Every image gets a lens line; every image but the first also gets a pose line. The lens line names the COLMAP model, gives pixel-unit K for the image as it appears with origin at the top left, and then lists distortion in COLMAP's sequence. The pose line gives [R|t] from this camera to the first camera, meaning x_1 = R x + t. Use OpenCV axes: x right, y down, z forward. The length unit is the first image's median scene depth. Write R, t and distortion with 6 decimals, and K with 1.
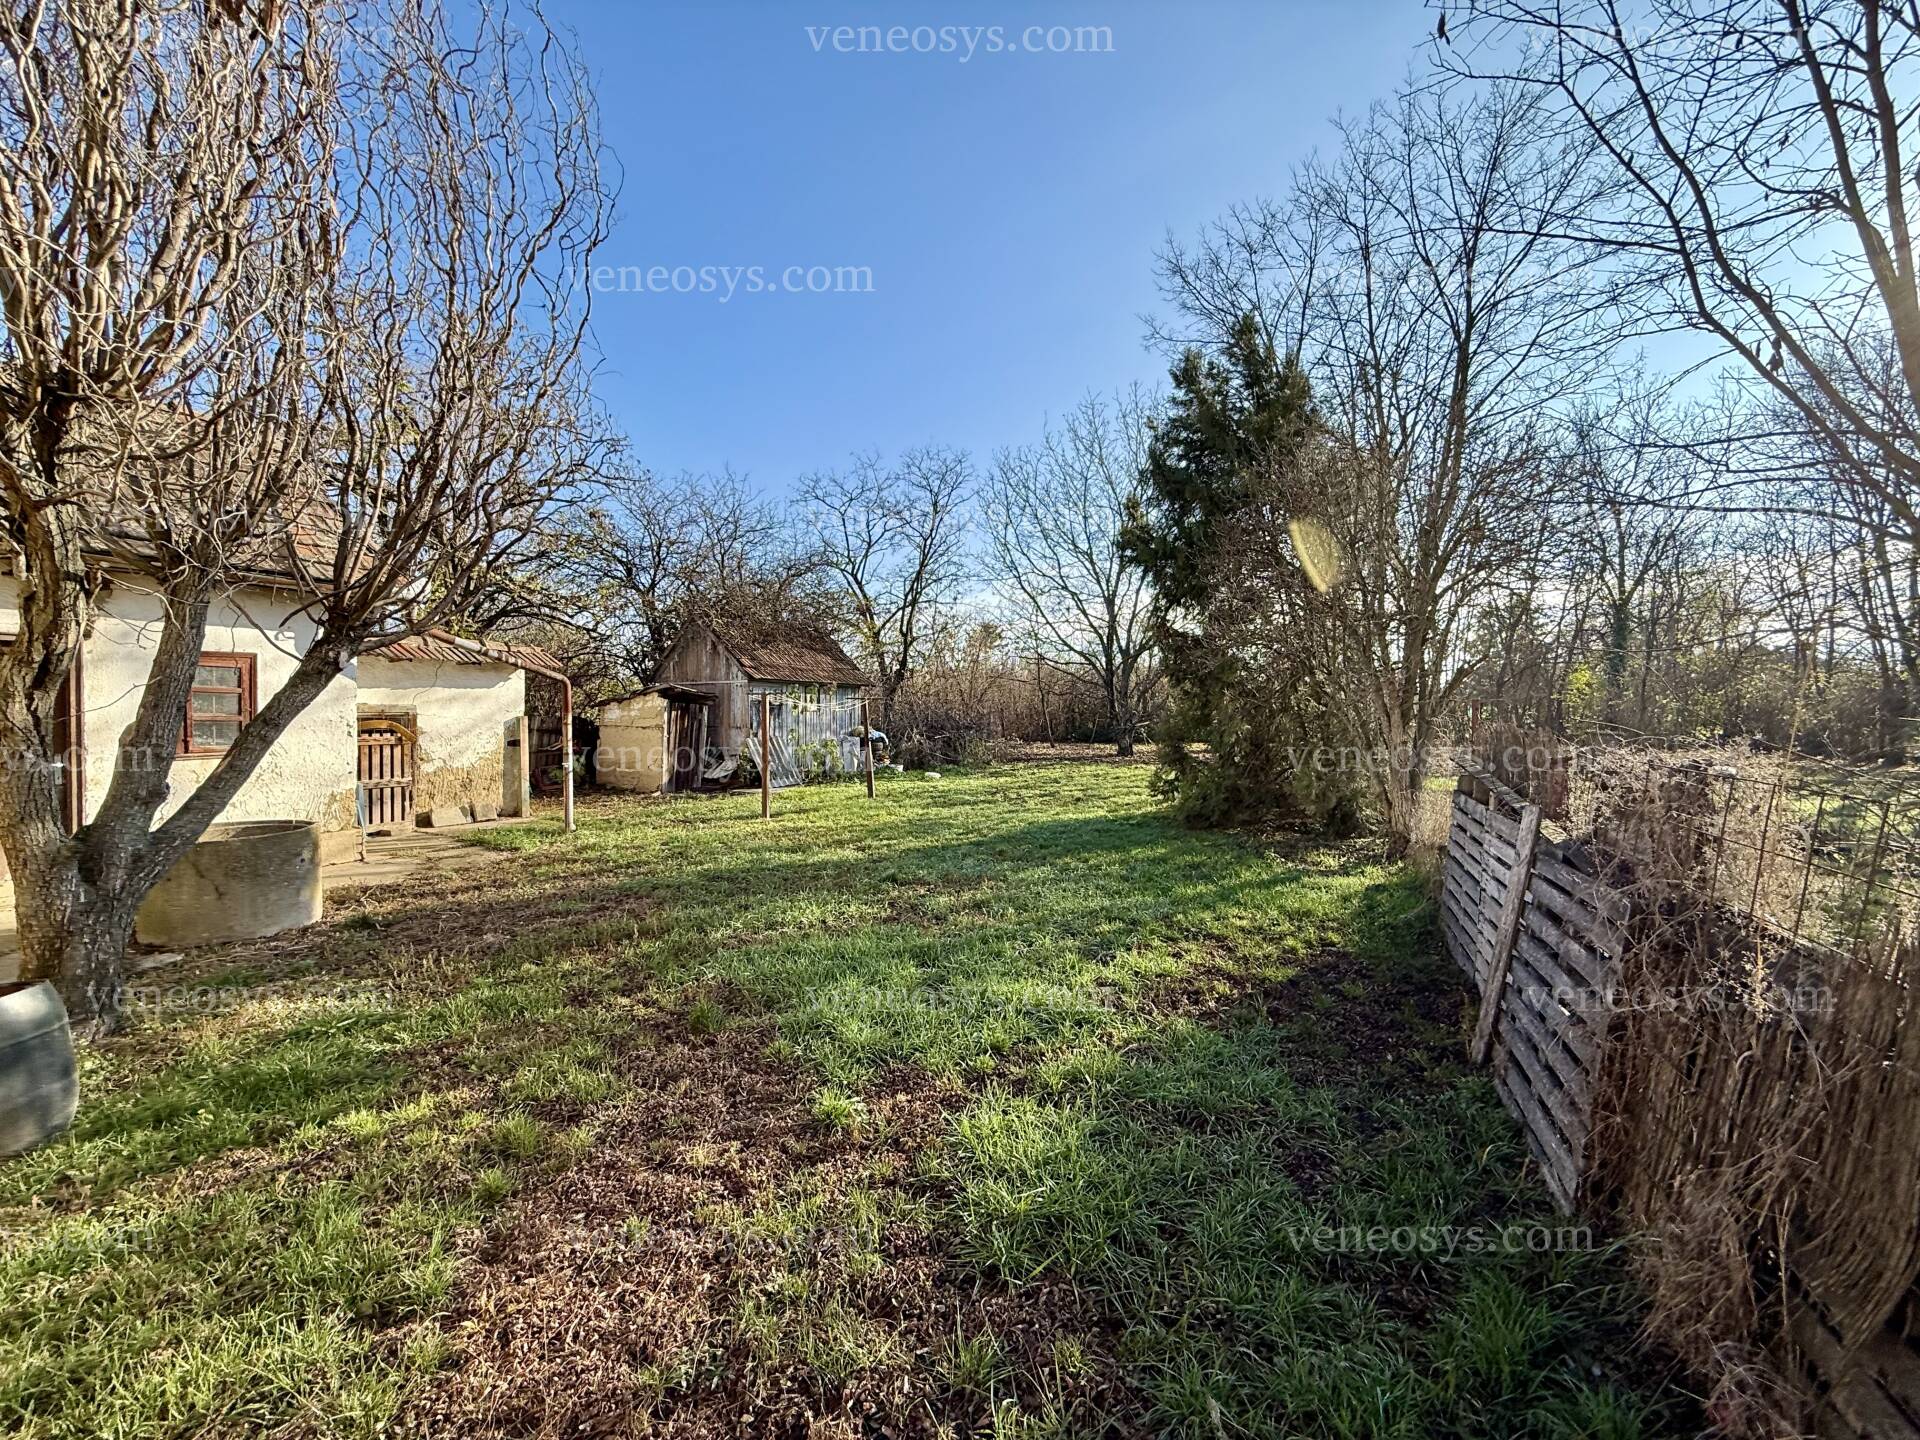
lens RADIAL K [[766.8, 0, 952.7], [0, 766.8, 717.6], [0, 0, 1]] dist [0.001852, 0.000072]
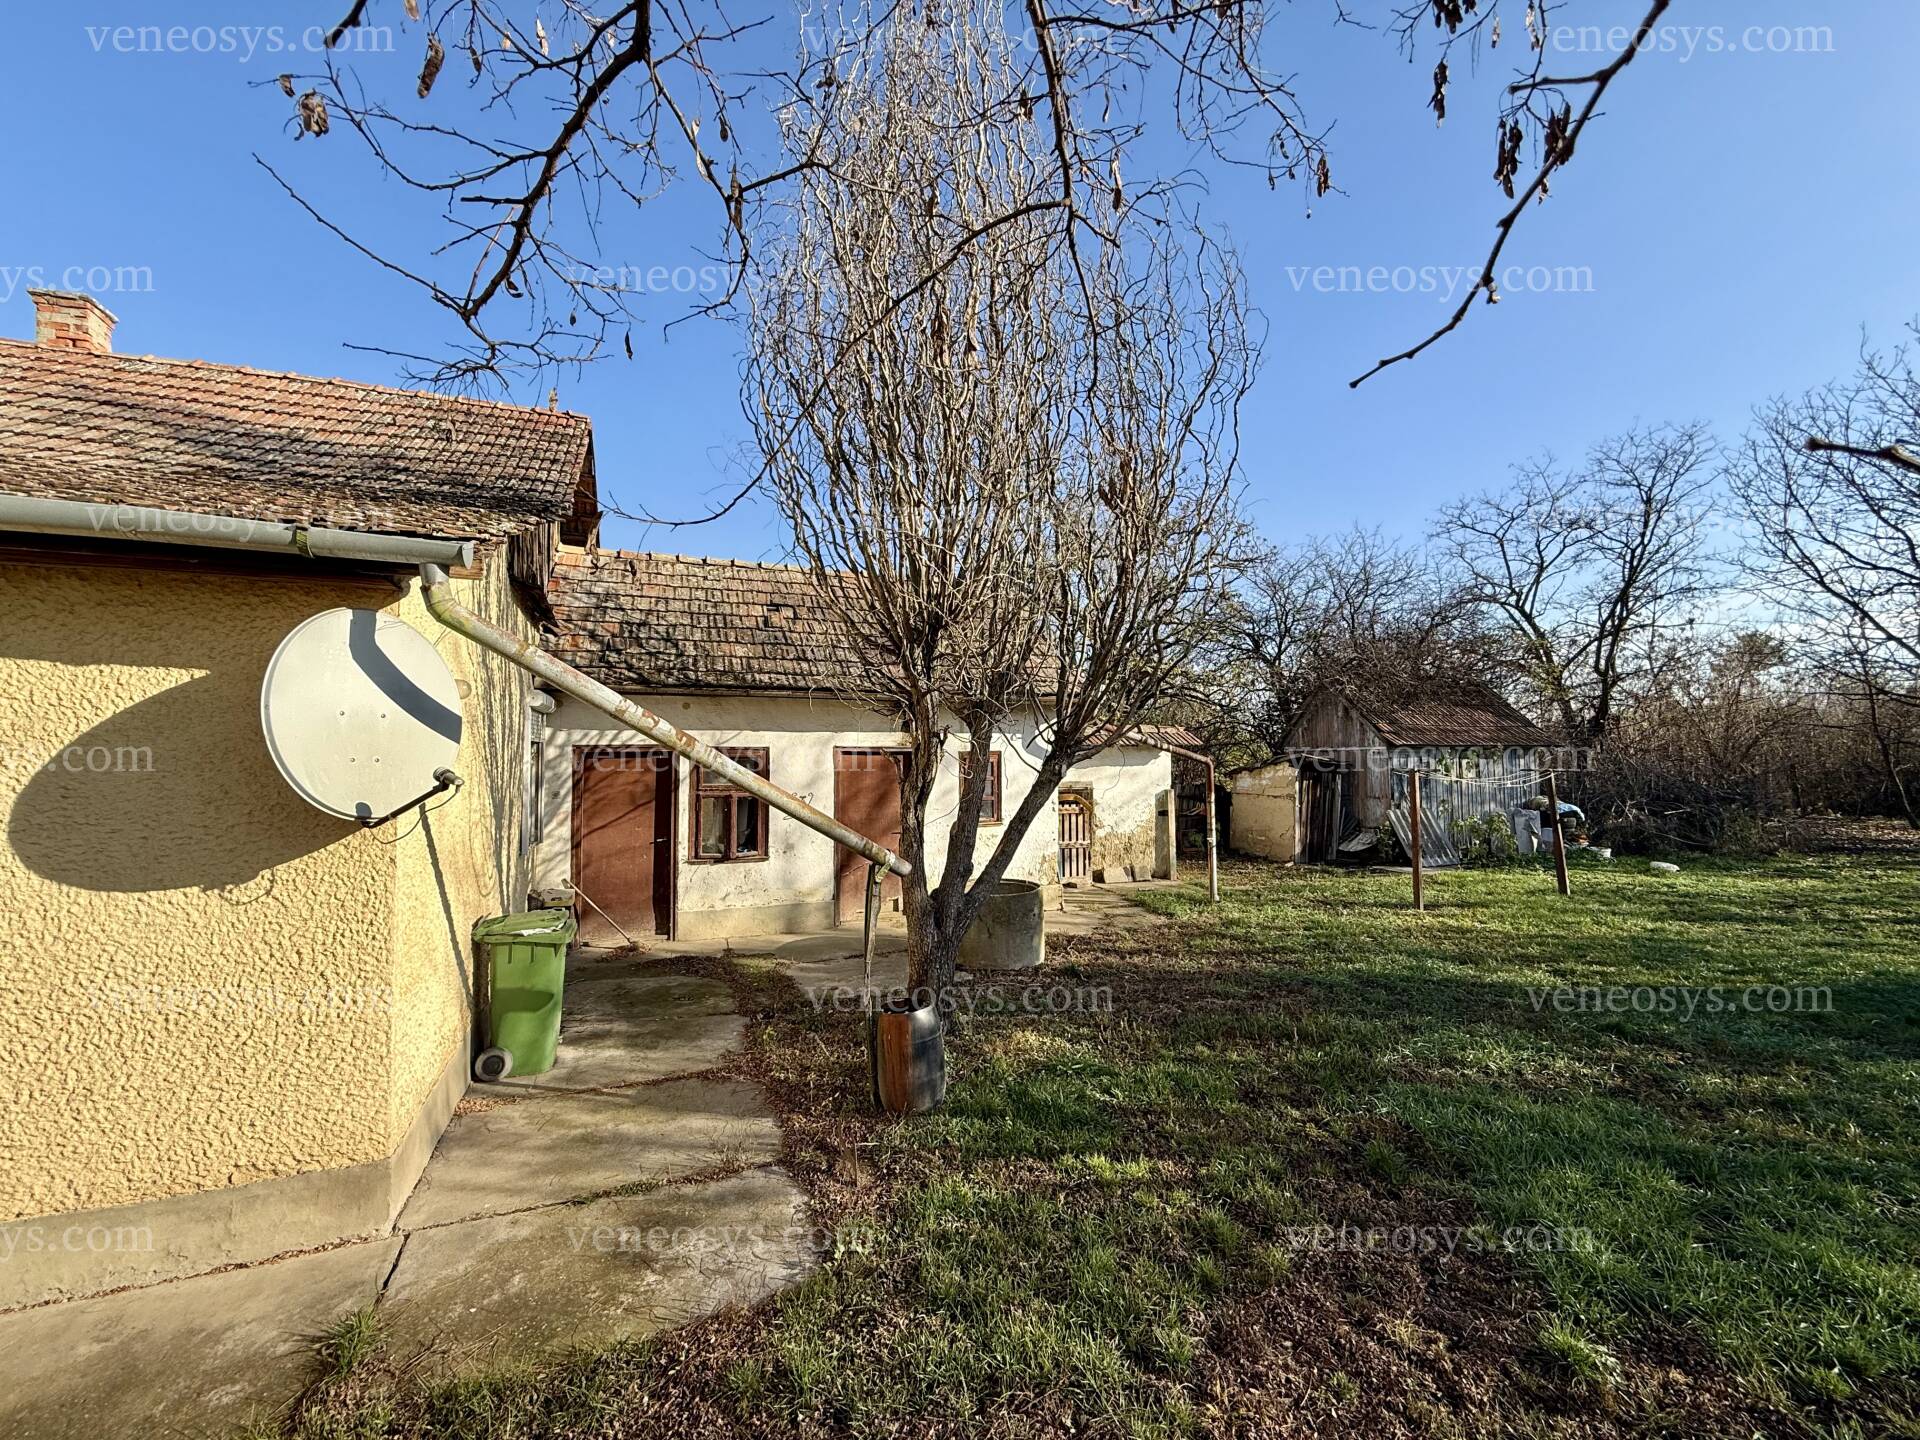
lens RADIAL K [[766.8, 0, 954.0], [0, 766.8, 715.0], [0, 0, 1]] dist [0.001852, 0.000072]
pose [[0.723934, -0.039249, -0.688751, -0.019273], [-0.002730, 0.998210, -0.059752, -0.079100], [0.689863, 0.045137, 0.722531, -0.070196]]
